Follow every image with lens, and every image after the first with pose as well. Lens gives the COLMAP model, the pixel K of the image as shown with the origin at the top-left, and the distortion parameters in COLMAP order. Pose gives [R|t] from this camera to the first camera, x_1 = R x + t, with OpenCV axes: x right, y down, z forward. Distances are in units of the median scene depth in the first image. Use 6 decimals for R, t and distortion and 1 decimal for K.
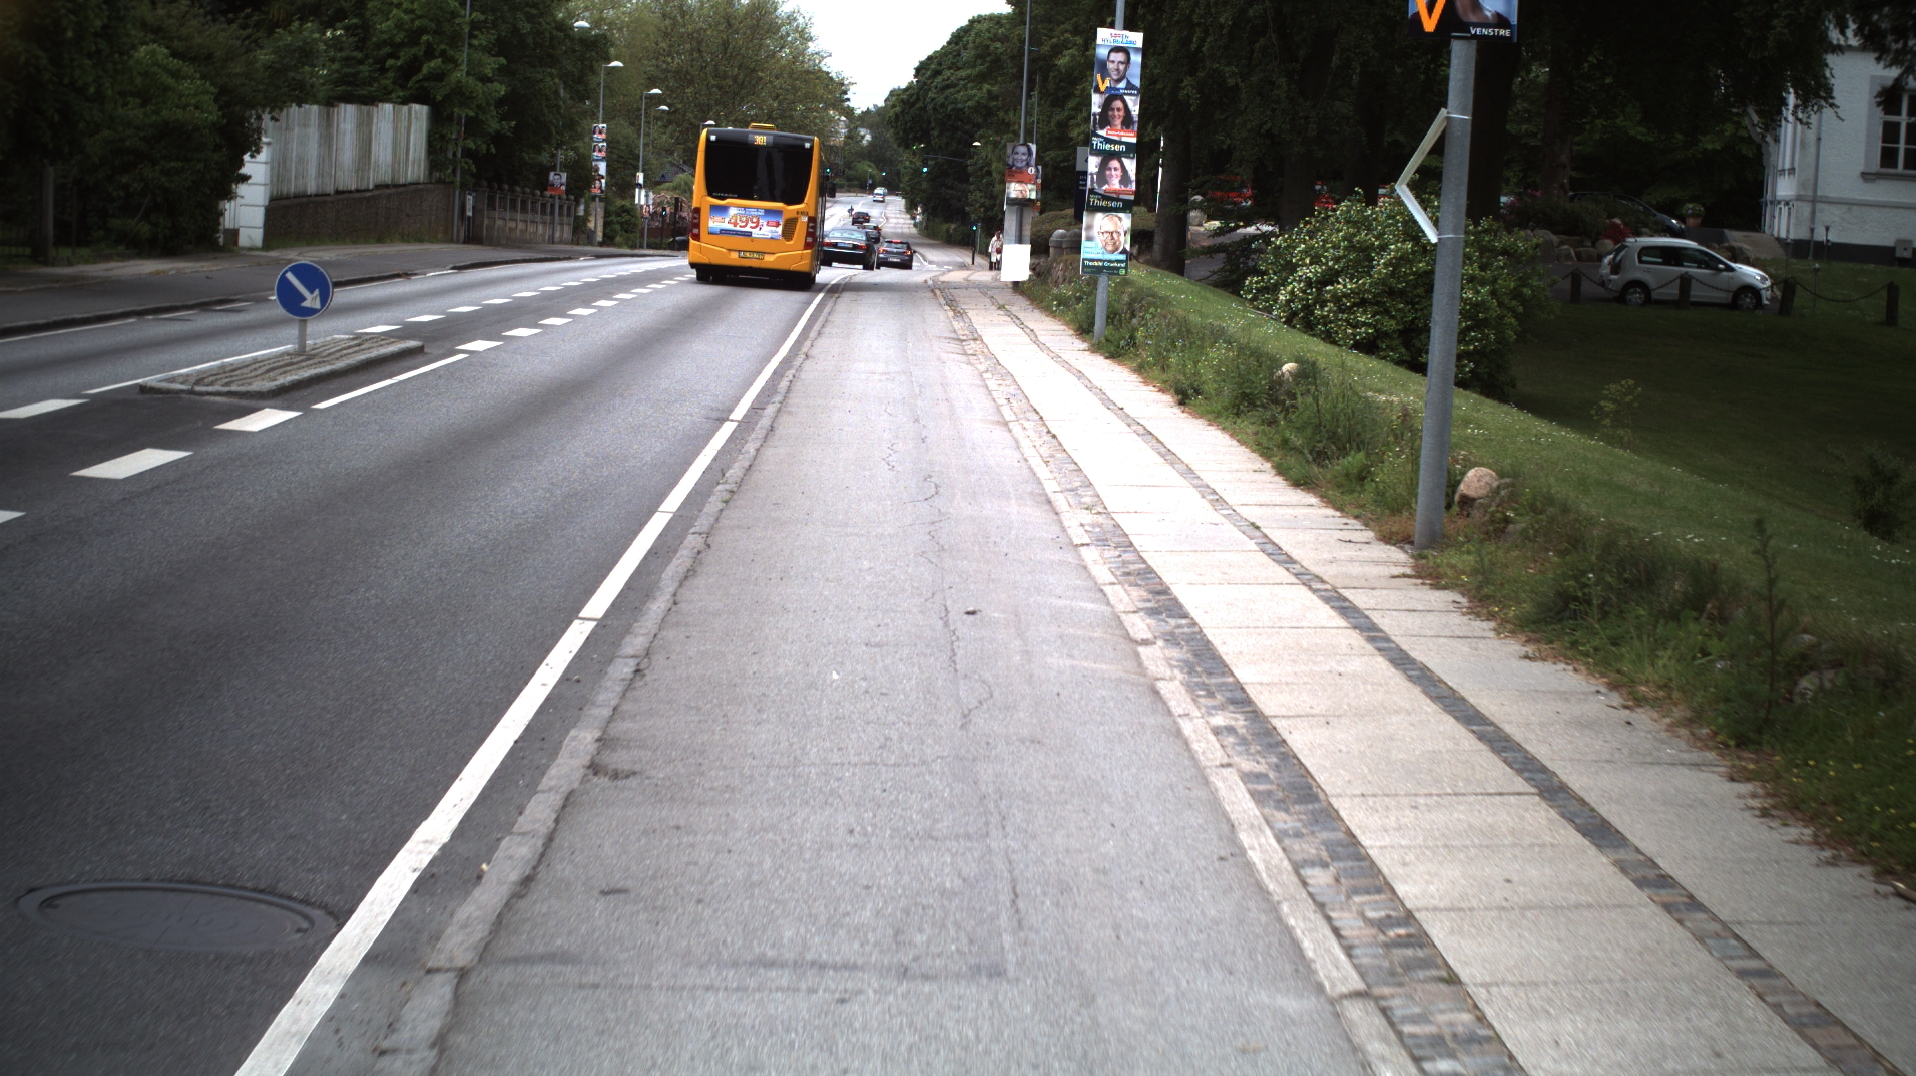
lens RADIAL K [[3516.6, 0, 958.0], [0, 3516.6, 538.0], [0, 0, 1]] dist [-0.294116, 0.291979]
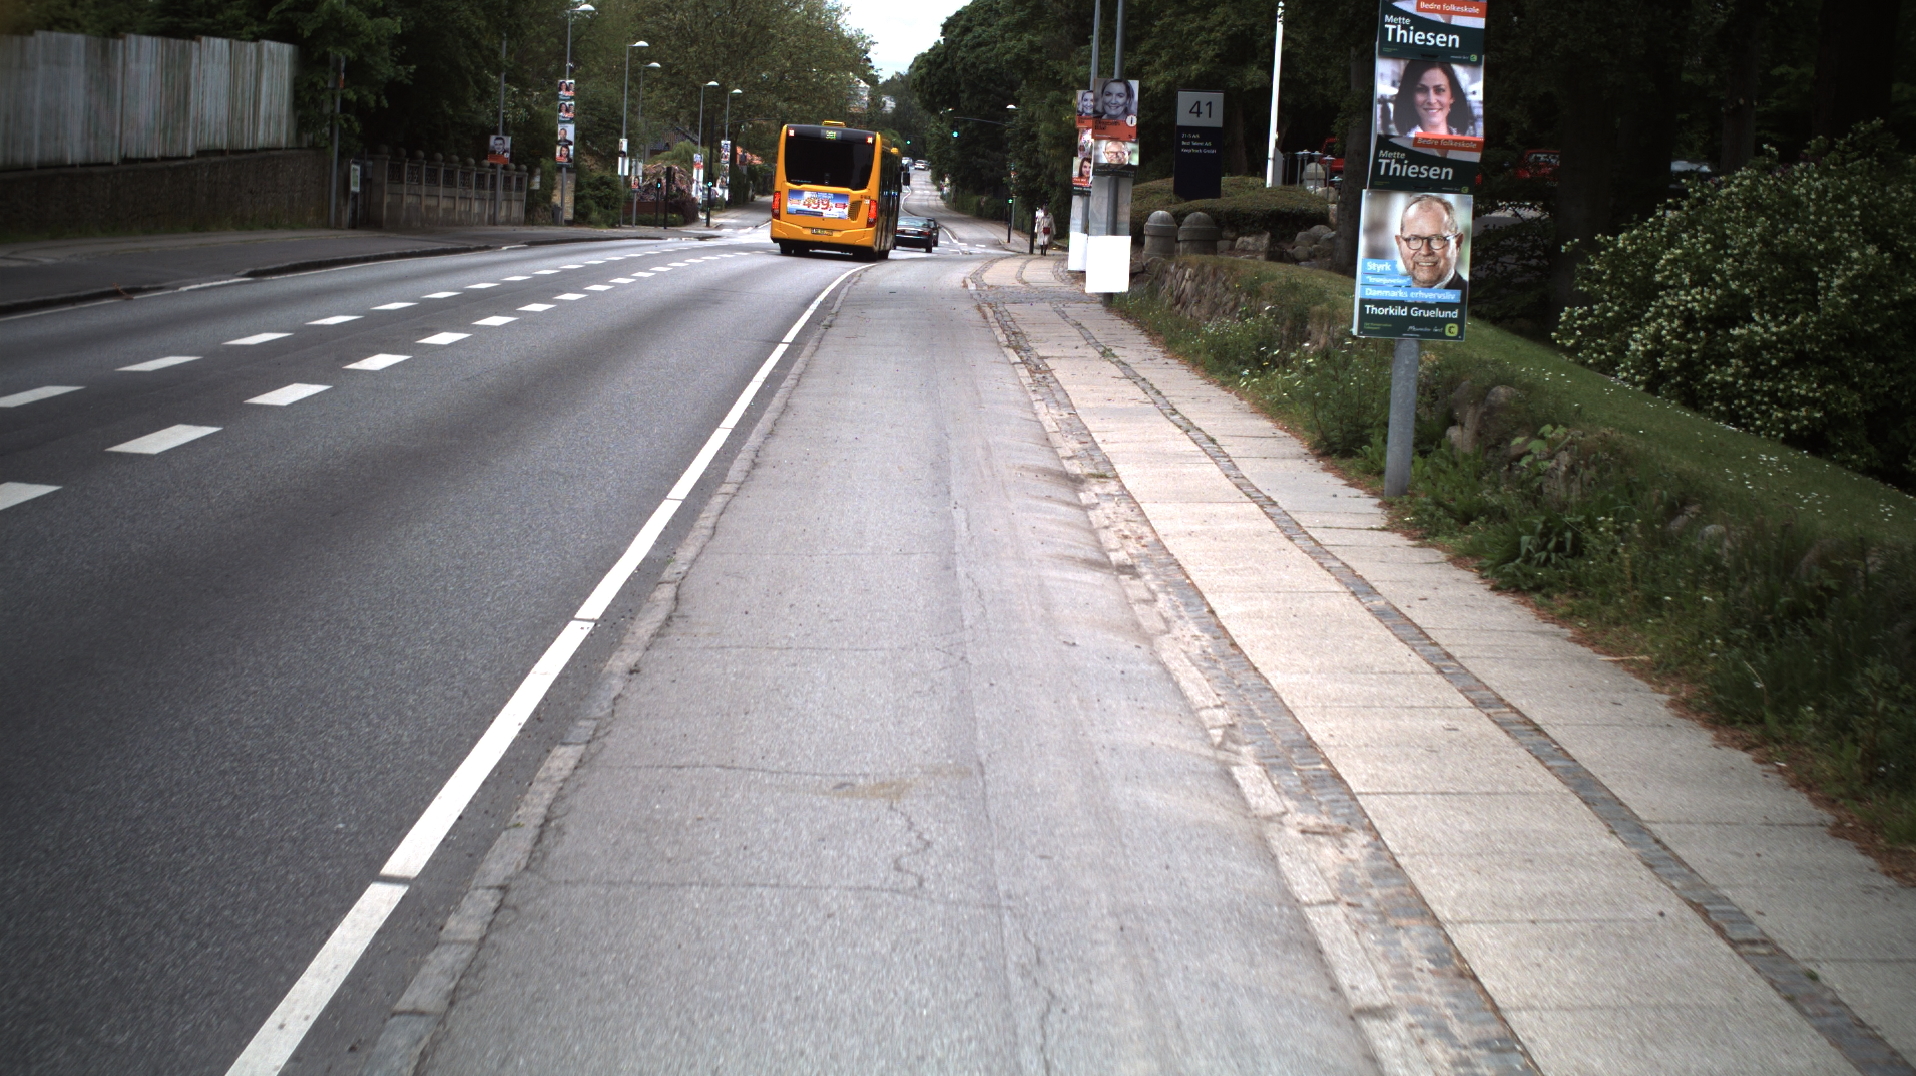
lens RADIAL K [[3516.6, 0, 958.0], [0, 3516.6, 538.0], [0, 0, 1]] dist [-0.294116, 0.291979]
pose [[0.999971, -0.001611, -0.007387, -0.006488], [0.001673, 0.999964, 0.008376, -0.033020], [0.007373, -0.008388, 0.999938, 0.348690]]
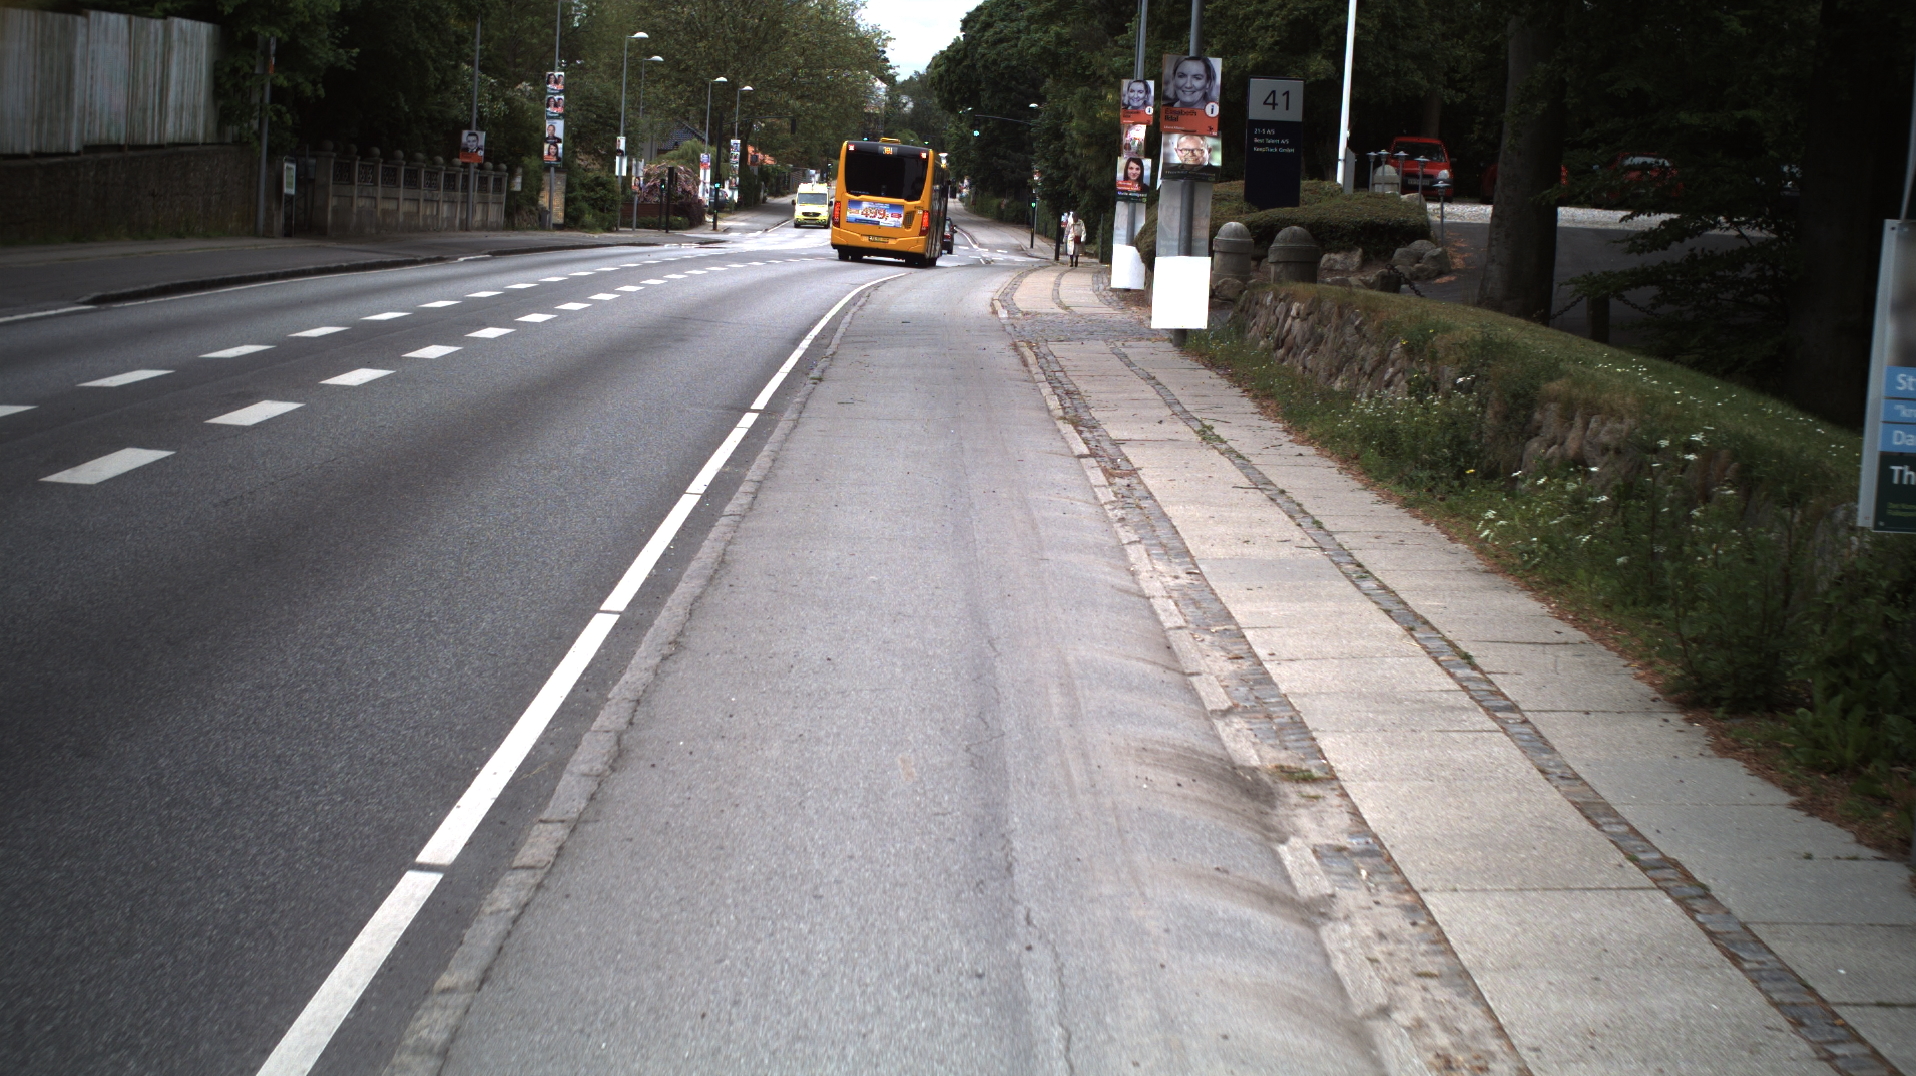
lens RADIAL K [[3516.6, 0, 958.0], [0, 3516.6, 538.0], [0, 0, 1]] dist [-0.294116, 0.291979]
pose [[0.999924, 0.002649, -0.012048, -0.009432], [-0.002552, 0.999965, 0.008009, -0.046498], [0.012069, -0.007978, 0.999895, 0.488214]]
